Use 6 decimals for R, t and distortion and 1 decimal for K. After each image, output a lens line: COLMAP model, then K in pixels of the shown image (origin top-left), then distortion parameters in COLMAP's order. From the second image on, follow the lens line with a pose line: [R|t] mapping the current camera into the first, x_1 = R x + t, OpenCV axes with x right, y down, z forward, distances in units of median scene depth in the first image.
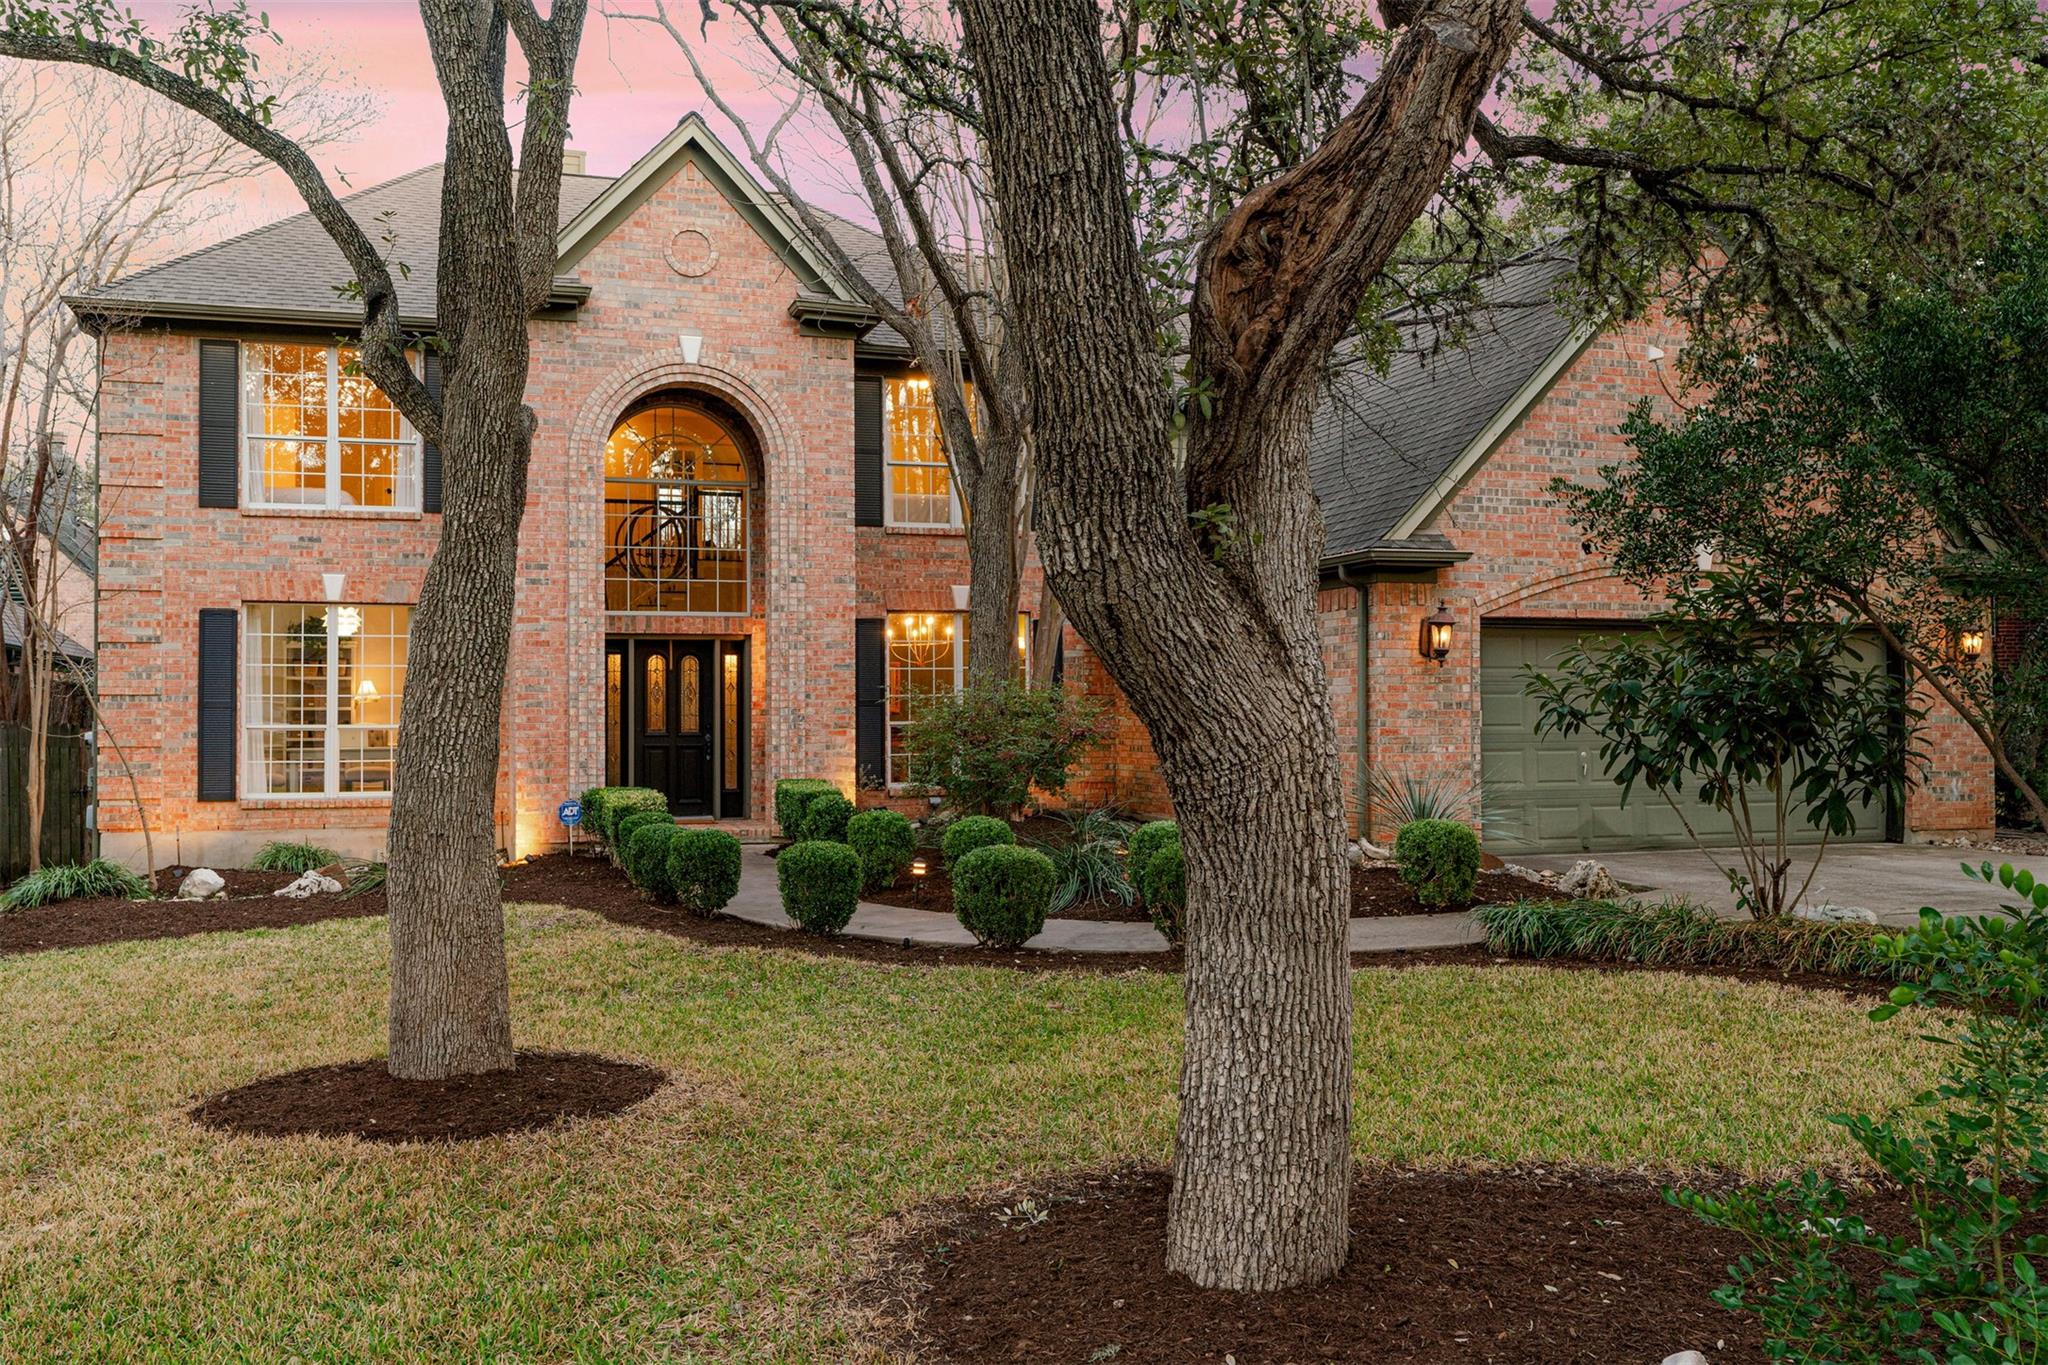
lens RADIAL K [[1836.9, 0, 1024.0], [0, 1836.9, 682.5], [0, 0, 1]] dist [-0.000999, -0.002436]
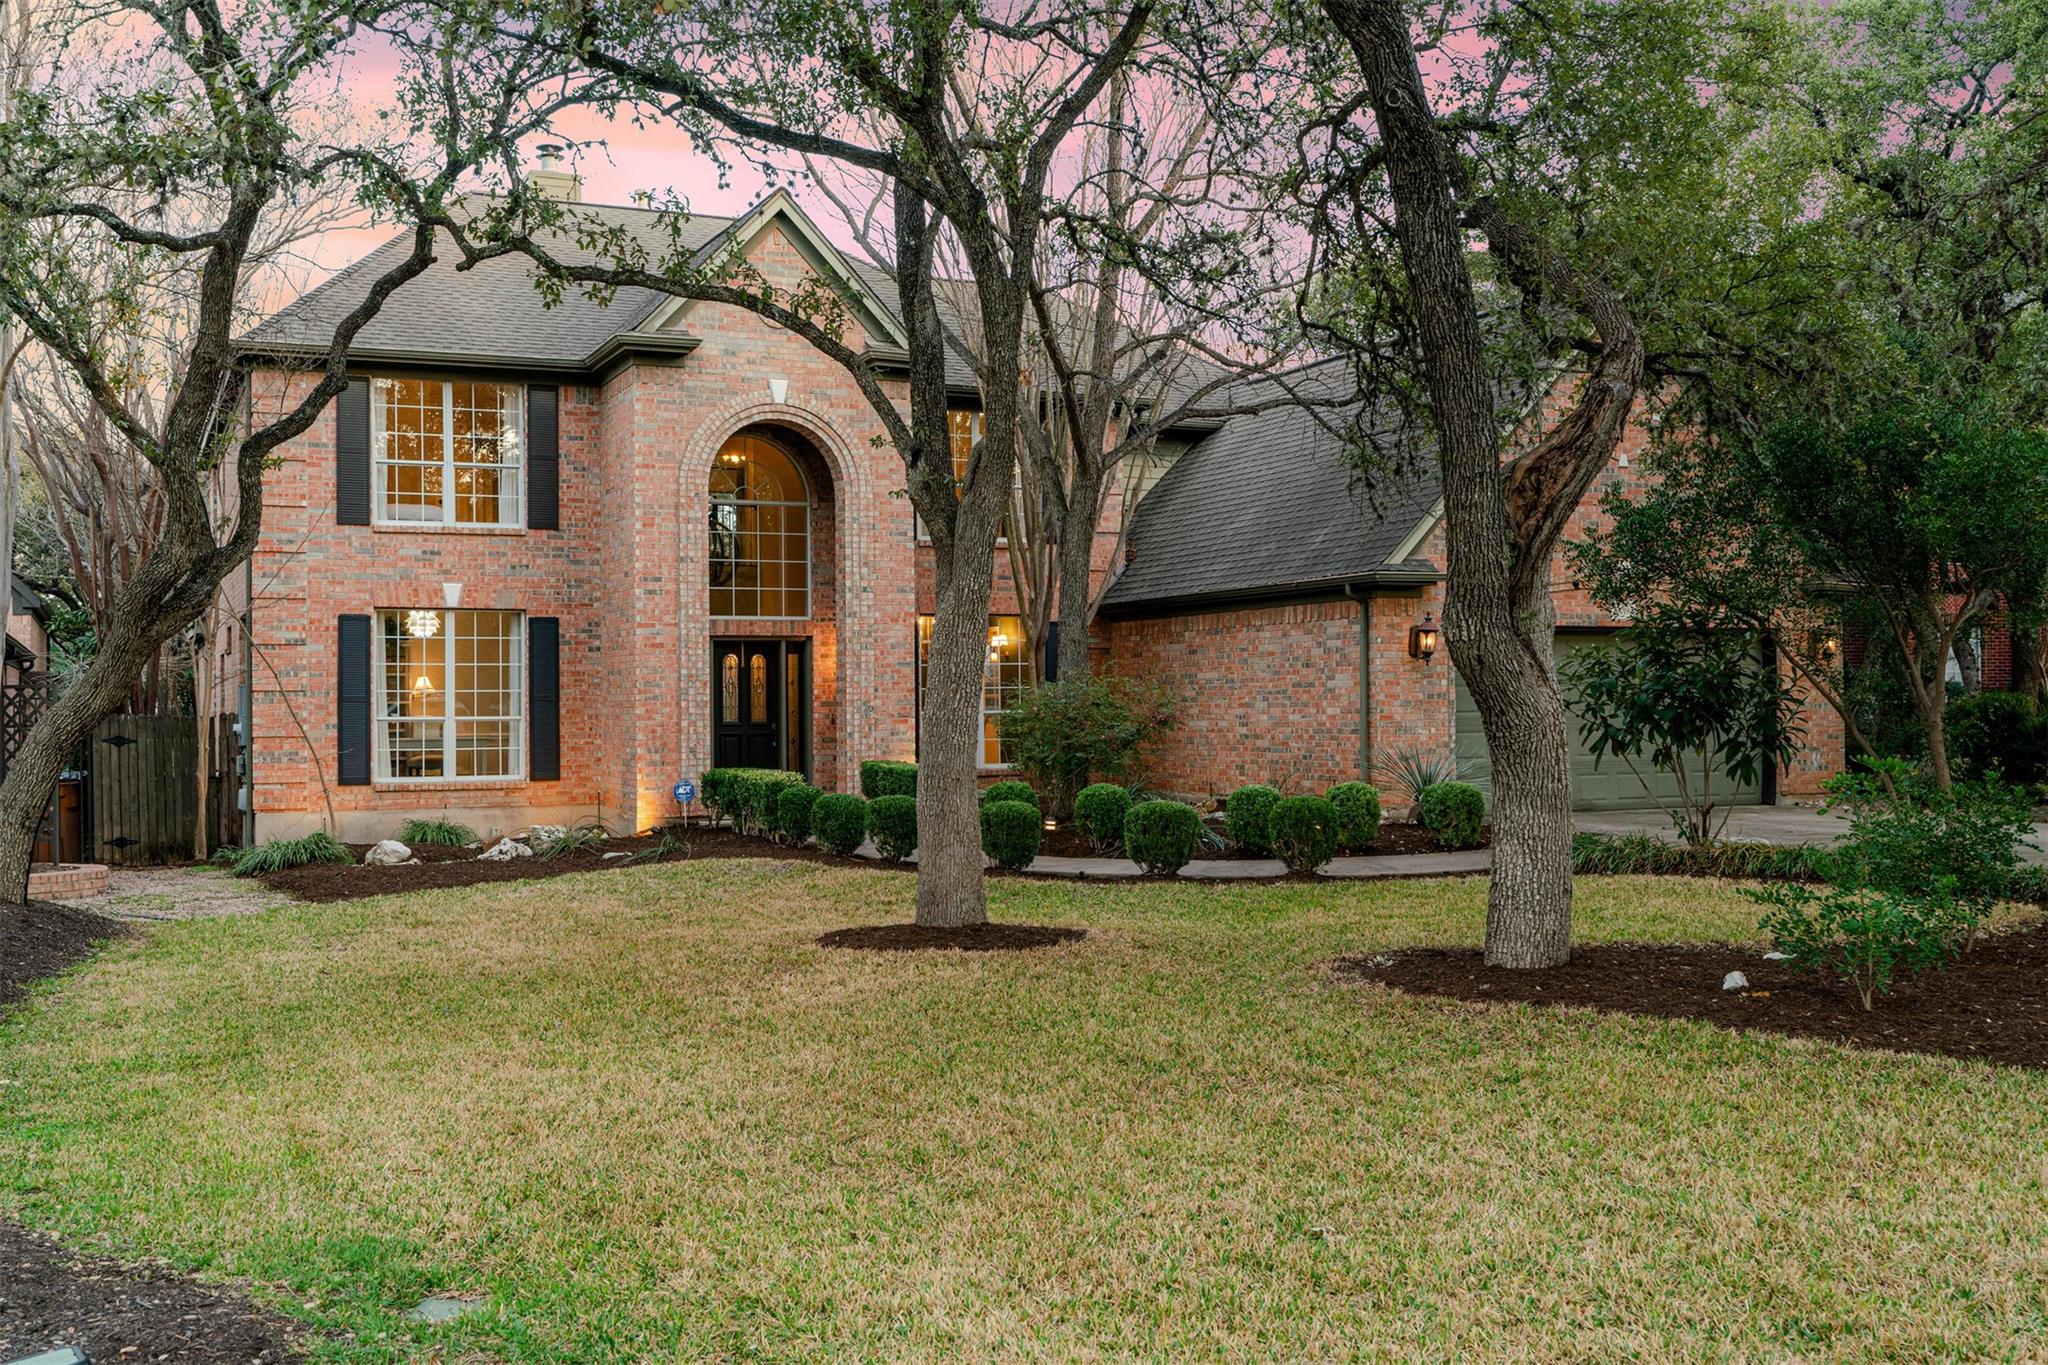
lens RADIAL K [[2081.7, 0, 1024.0], [0, 2081.7, 682.5], [0, 0, 1]] dist [-0.007340, -0.002004]
pose [[0.993486, -0.003248, 0.113905, -0.203200], [0.002475, 0.999973, 0.006926, -0.007092], [-0.113924, -0.006599, 0.993468, -0.370352]]
